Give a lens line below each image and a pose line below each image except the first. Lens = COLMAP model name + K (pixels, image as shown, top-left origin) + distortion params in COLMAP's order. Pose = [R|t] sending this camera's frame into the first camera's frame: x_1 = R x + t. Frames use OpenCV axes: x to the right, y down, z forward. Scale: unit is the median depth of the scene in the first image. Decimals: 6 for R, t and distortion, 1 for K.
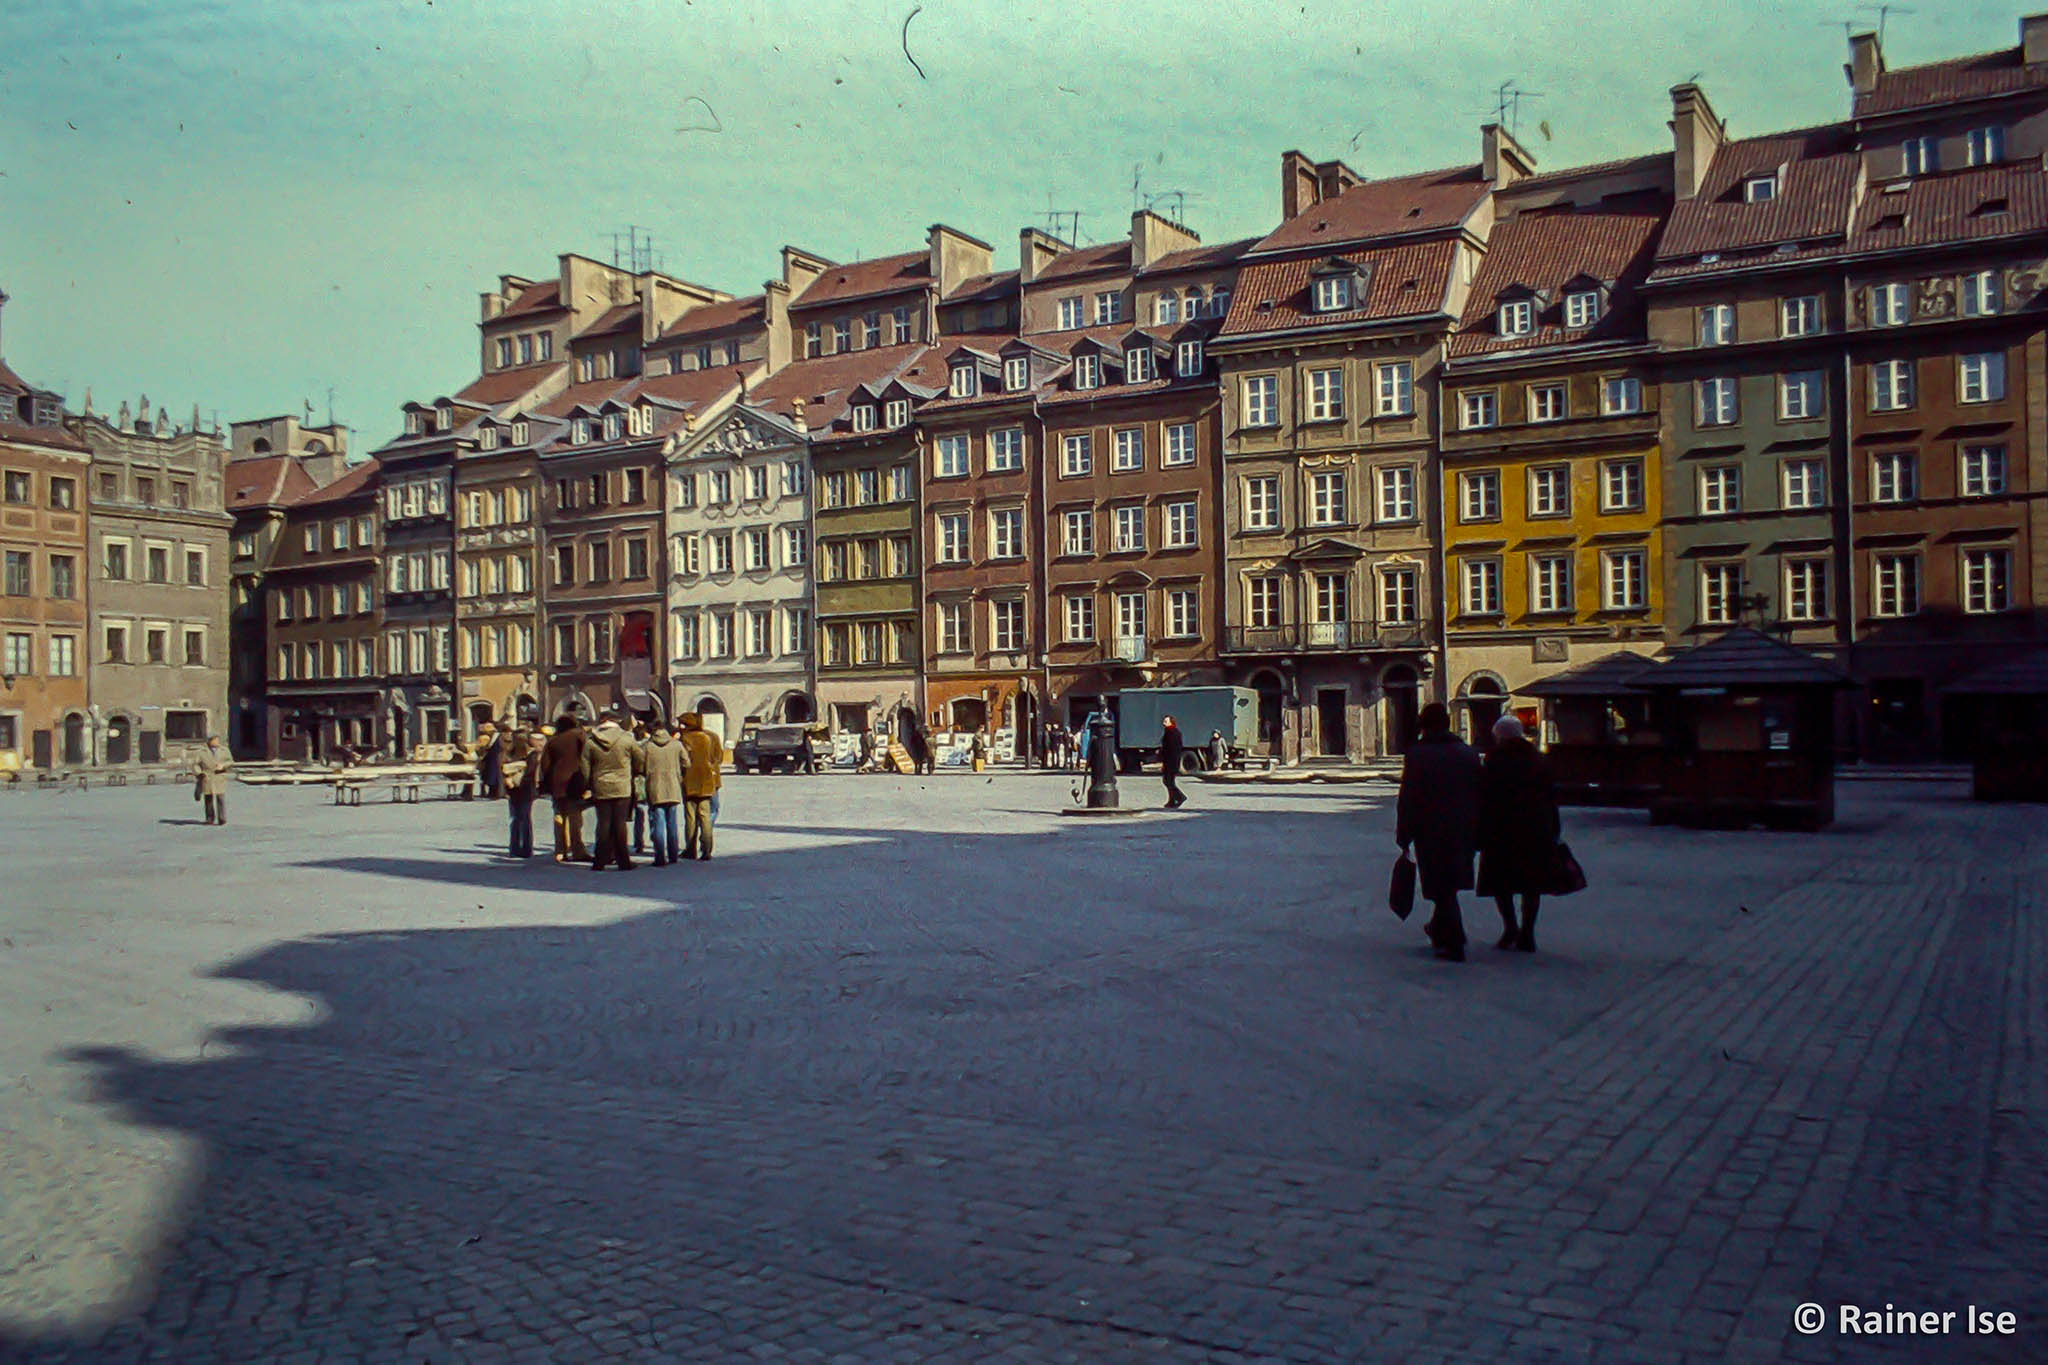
lens RADIAL K [[1811.4, 0, 1016.2], [0, 1811.4, 685.2], [0, 0, 1]] dist [-0.026131, 0.040187]
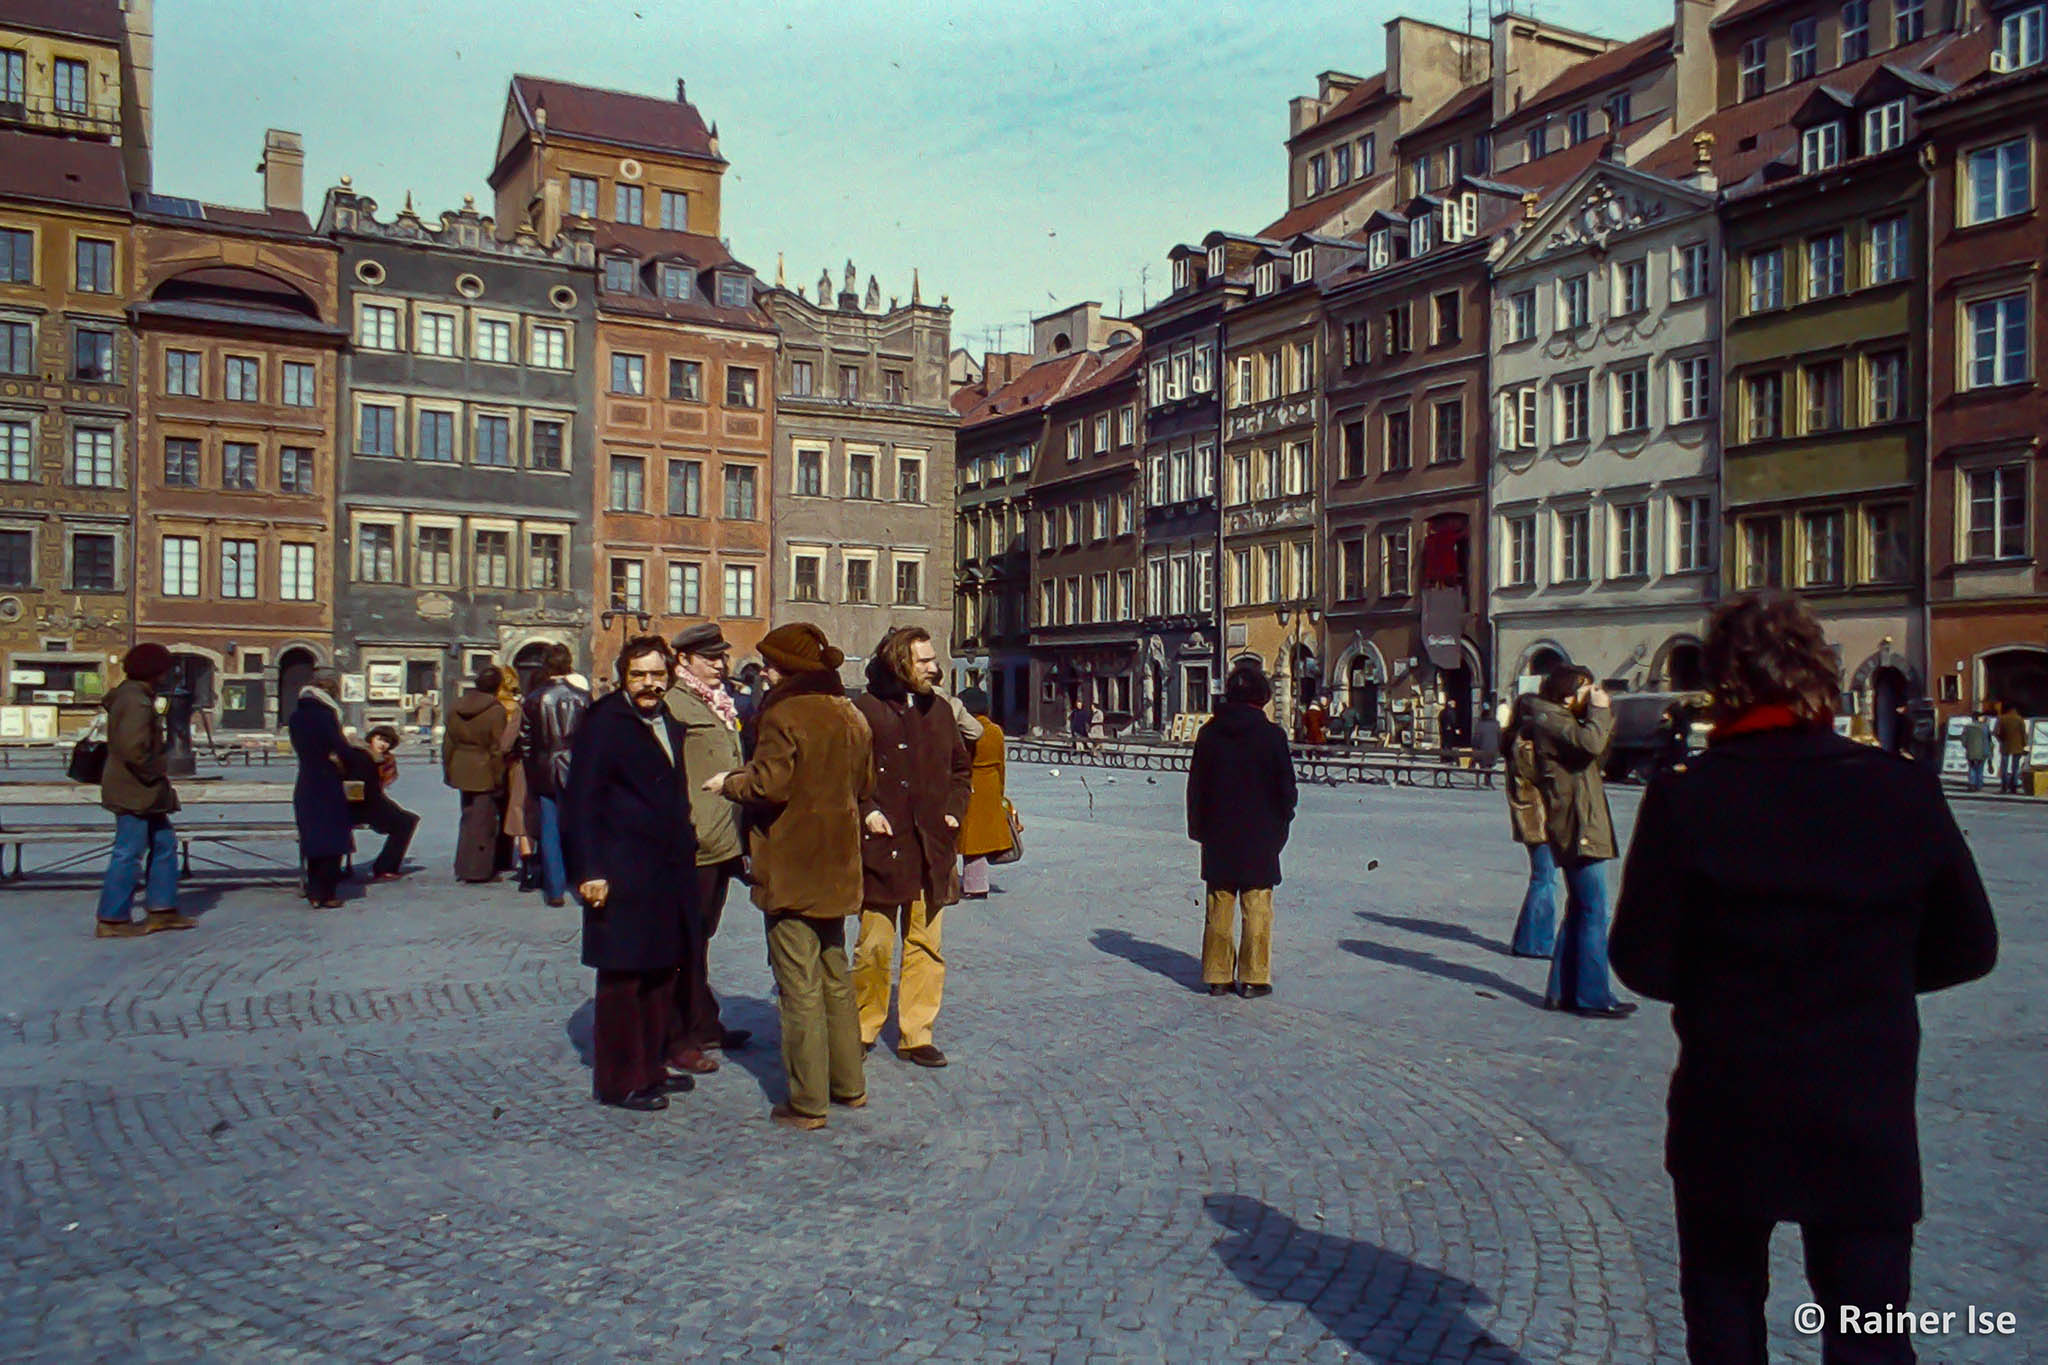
lens RADIAL K [[1811.4, 0, 1082.3], [0, 1811.4, 714.6], [0, 0, 1]] dist [-0.026131, 0.040187]
pose [[0.871747, 0.023600, -0.489387, -0.006096], [-0.007003, 0.999337, 0.035717, 0.008315], [0.489906, -0.027709, 0.871335, 0.373741]]
